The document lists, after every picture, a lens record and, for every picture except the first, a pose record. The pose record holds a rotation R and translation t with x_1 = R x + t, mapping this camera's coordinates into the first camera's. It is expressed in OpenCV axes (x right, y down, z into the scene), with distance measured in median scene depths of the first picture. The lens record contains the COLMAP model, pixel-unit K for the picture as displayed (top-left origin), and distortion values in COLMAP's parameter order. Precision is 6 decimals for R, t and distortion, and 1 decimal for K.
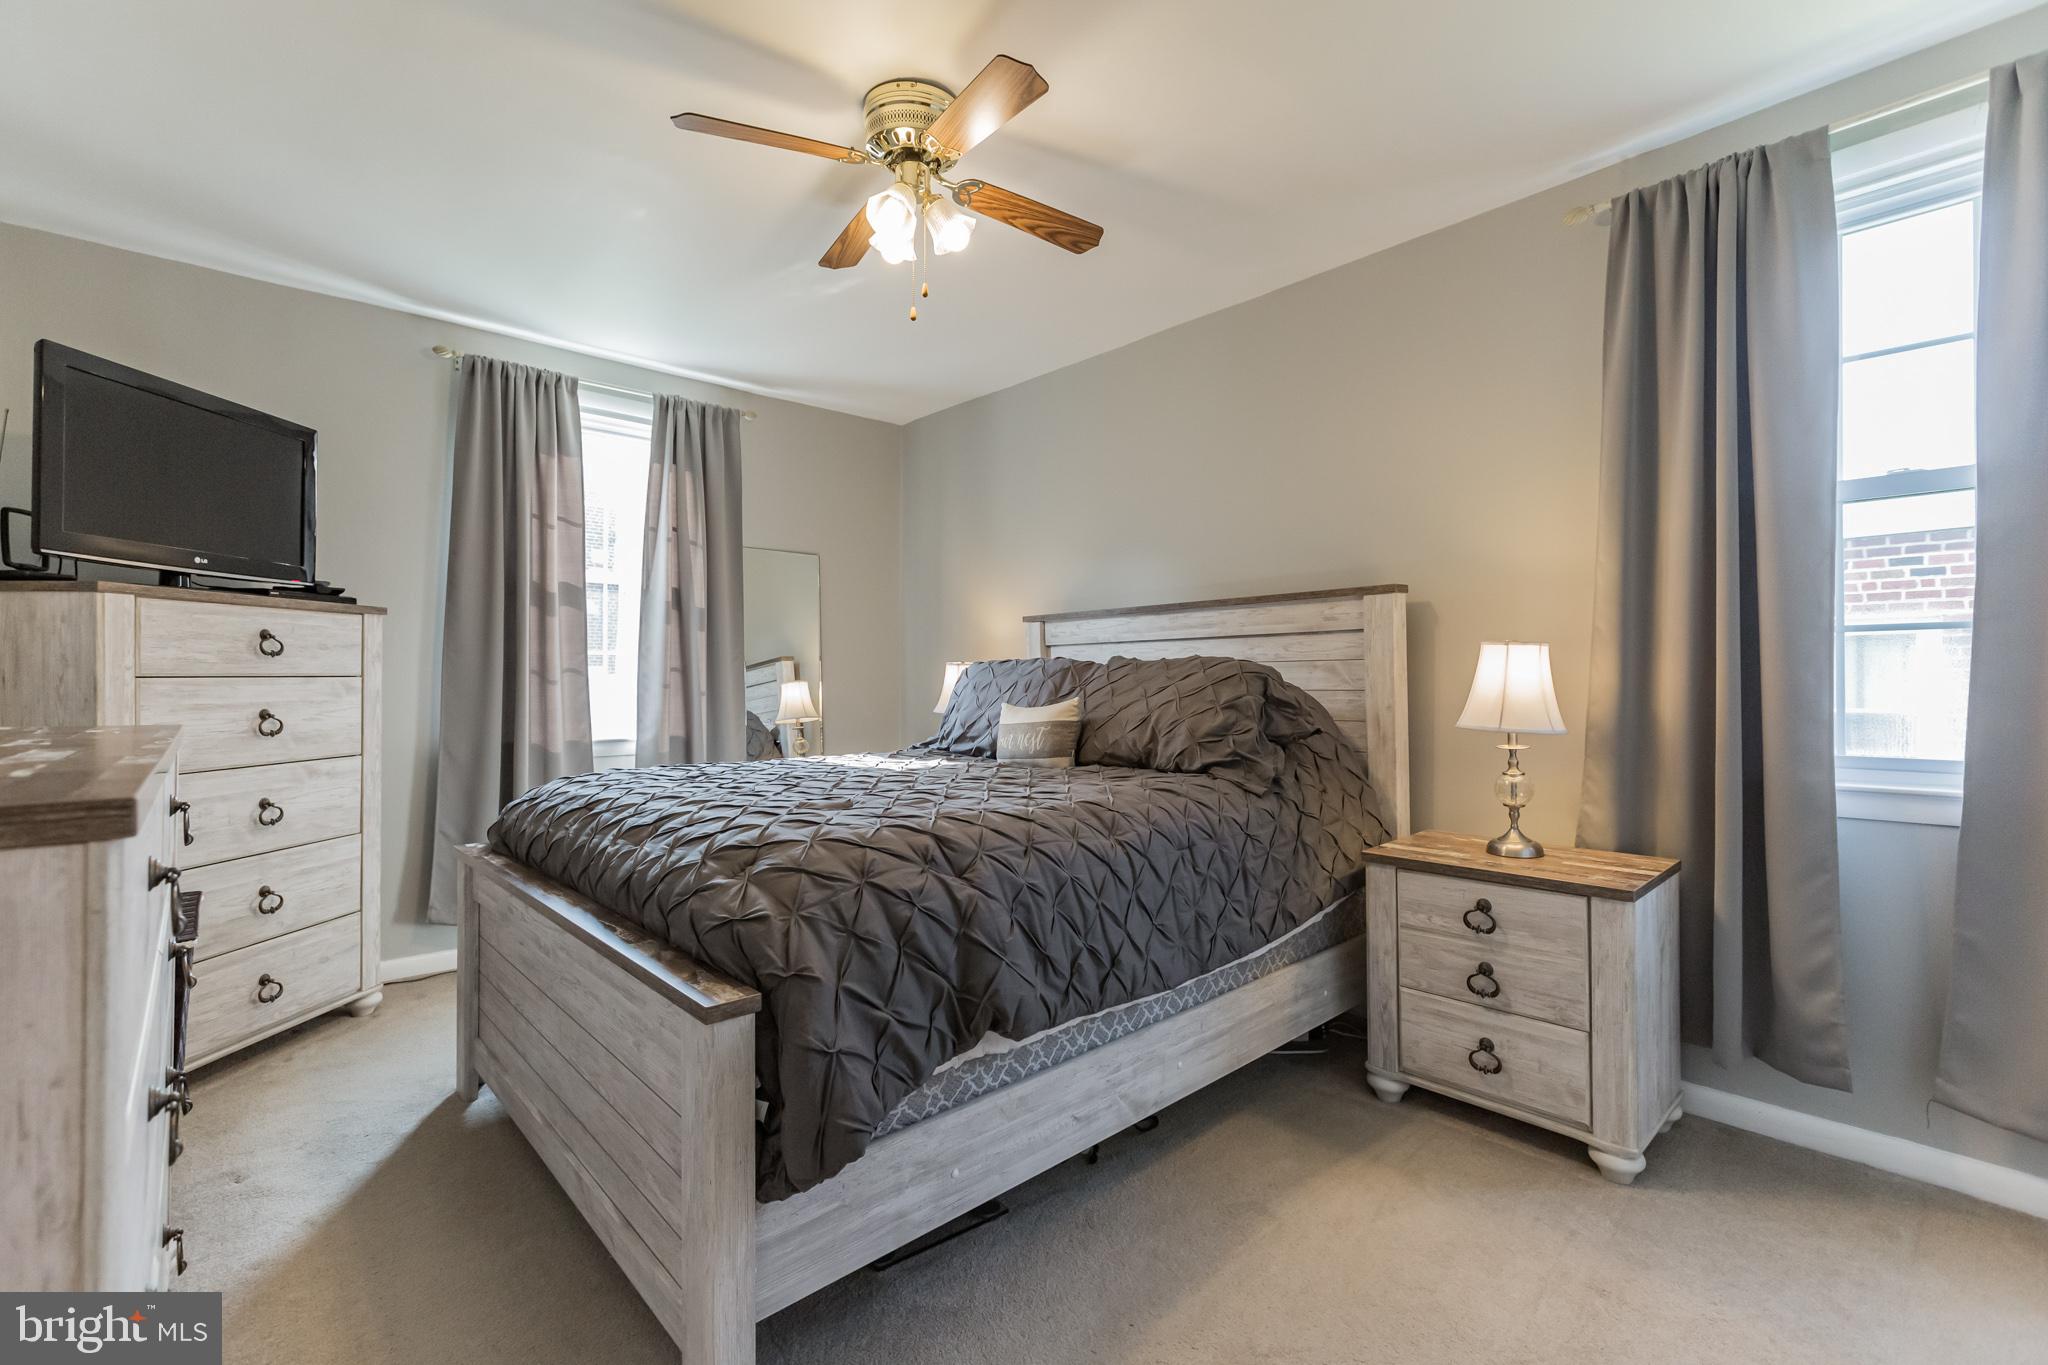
lens RADIAL K [[924.4, 0, 1032.4], [0, 924.4, 660.2], [0, 0, 1]] dist [0.000876, 0.000064]
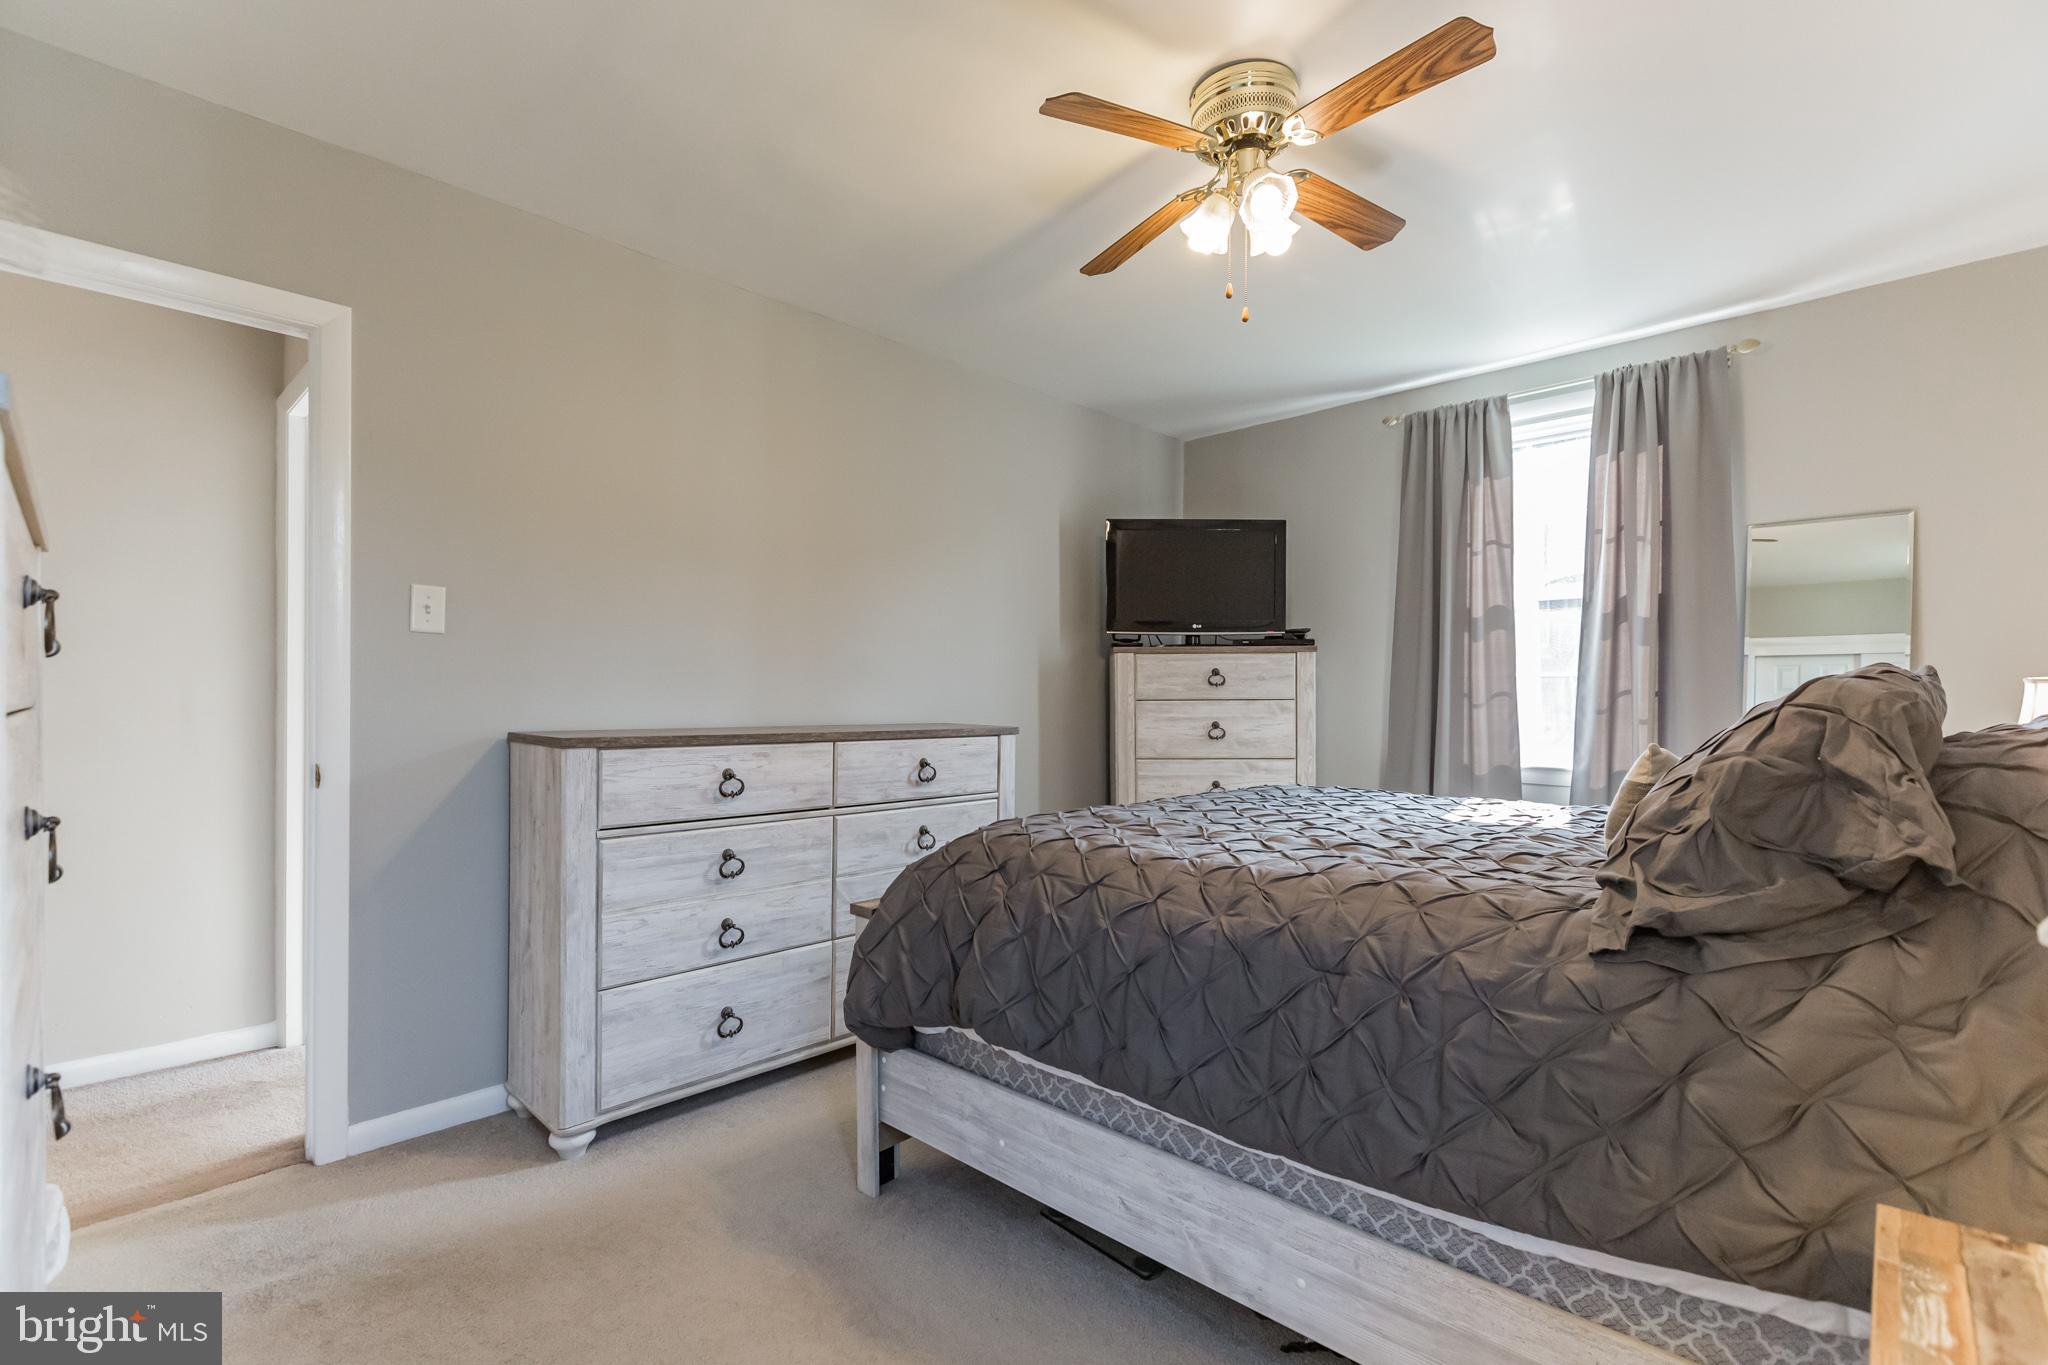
lens RADIAL K [[901.8, 0, 992.0], [0, 901.8, 699.7], [0, 0, 1]] dist [0.001341, -0.000041]
pose [[0.038805, 0.003415, -0.999241, 0.530402], [0.017648, 0.999836, 0.004102, 0.004404], [0.999091, -0.017794, 0.038738, 0.498509]]
